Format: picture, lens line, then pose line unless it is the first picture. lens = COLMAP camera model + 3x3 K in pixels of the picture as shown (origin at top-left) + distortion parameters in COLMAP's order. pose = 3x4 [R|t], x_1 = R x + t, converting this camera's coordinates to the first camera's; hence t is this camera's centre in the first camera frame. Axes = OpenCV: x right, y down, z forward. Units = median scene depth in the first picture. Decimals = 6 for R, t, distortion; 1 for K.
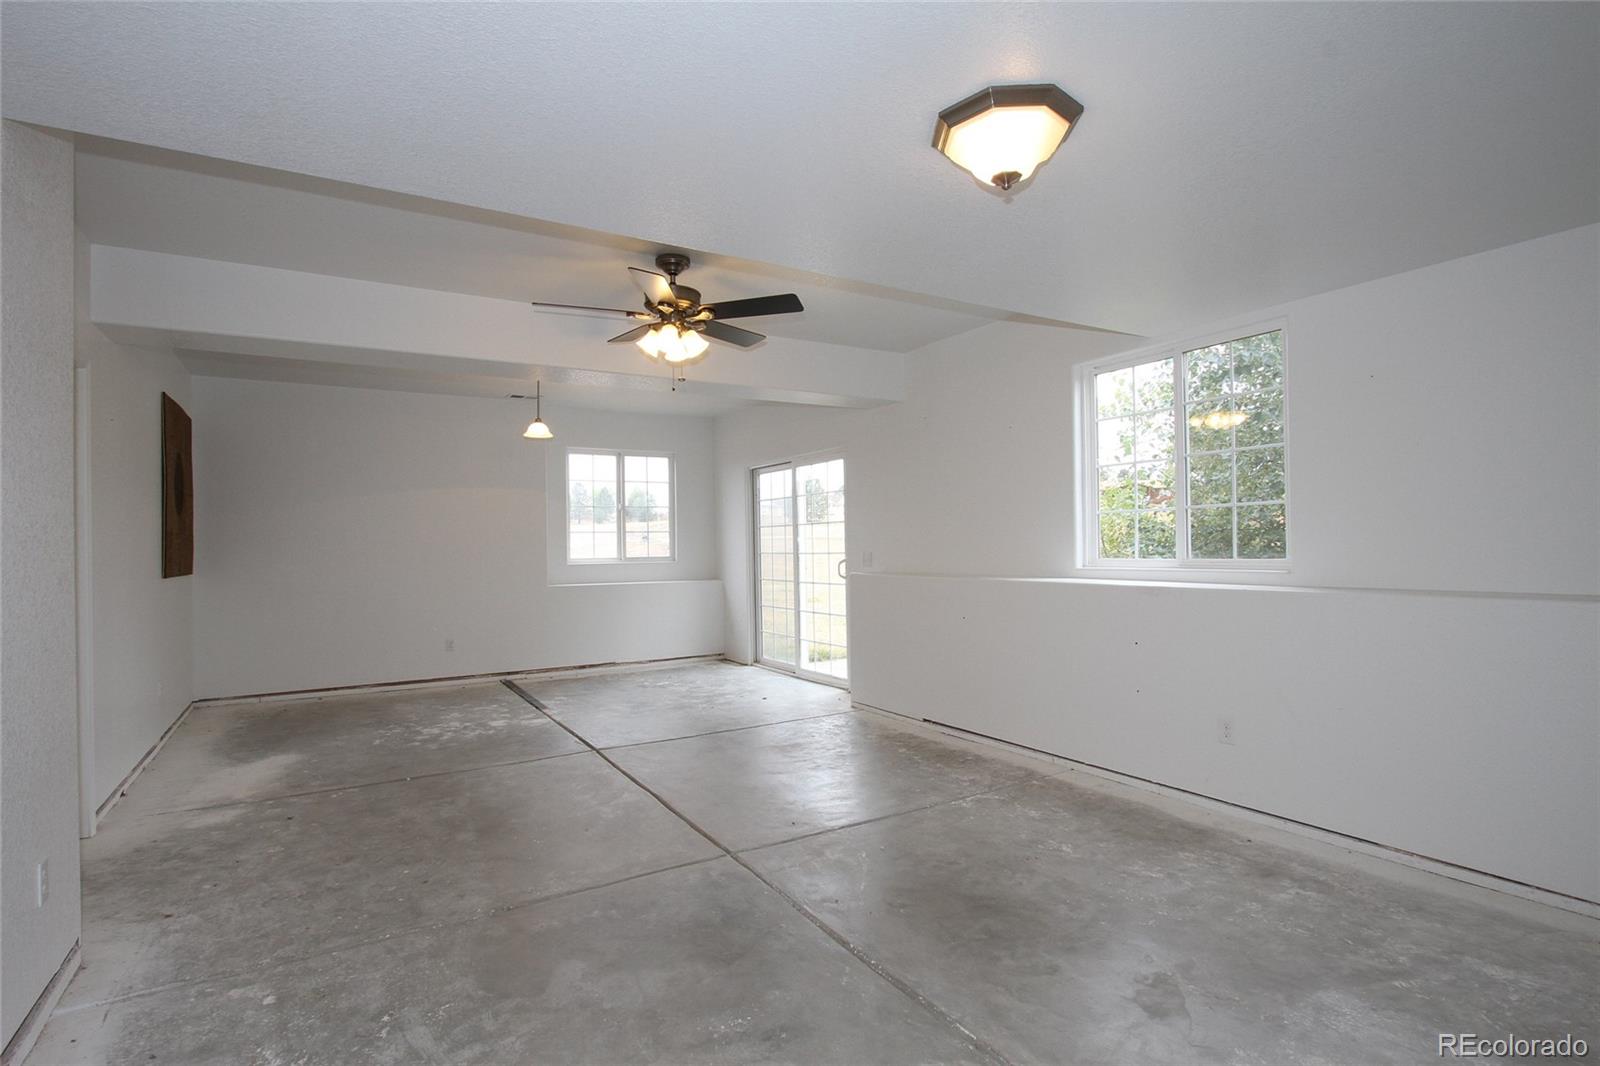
lens RADIAL K [[795.0, 0, 800.0], [0, 795.0, 533.0], [0, 0, 1]] dist [0.019683, 0.000296]
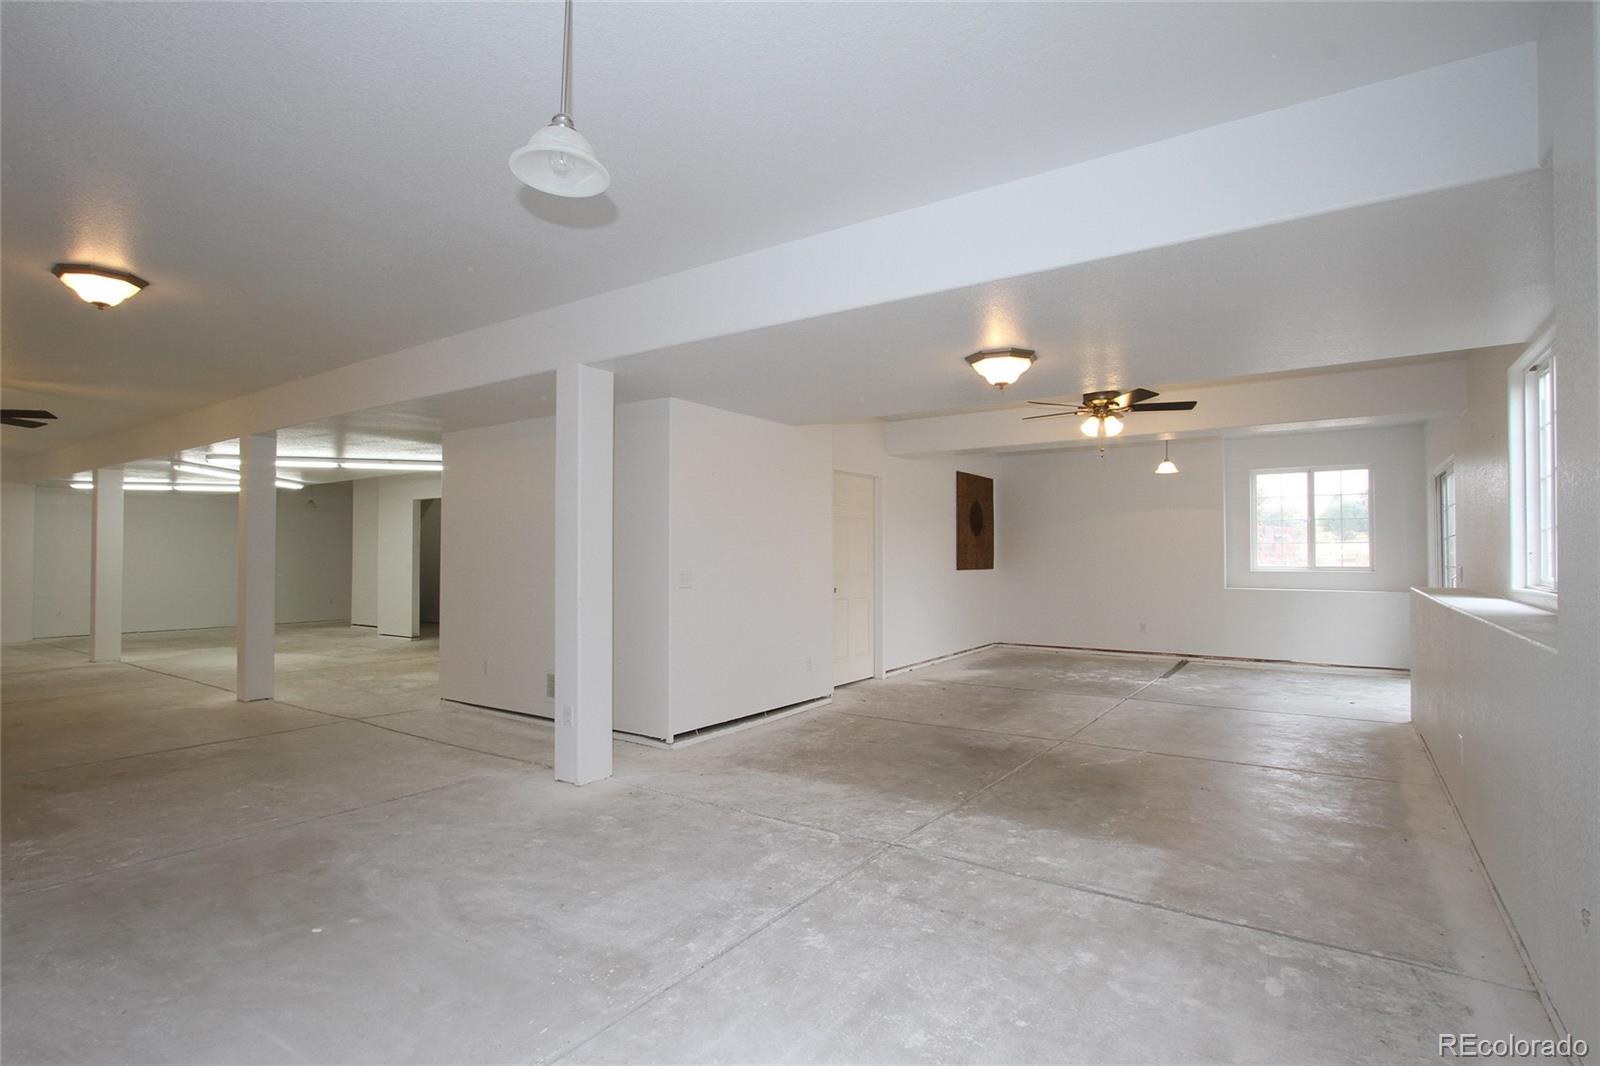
lens RADIAL K [[795.0, 0, 800.0], [0, 795.0, 533.0], [0, 0, 1]] dist [0.019683, 0.000296]
pose [[0.417906, -0.008450, -0.908451, 0.486189], [0.008576, 0.999949, -0.005356, -0.015258], [0.908450, -0.005553, 0.417957, -0.081789]]
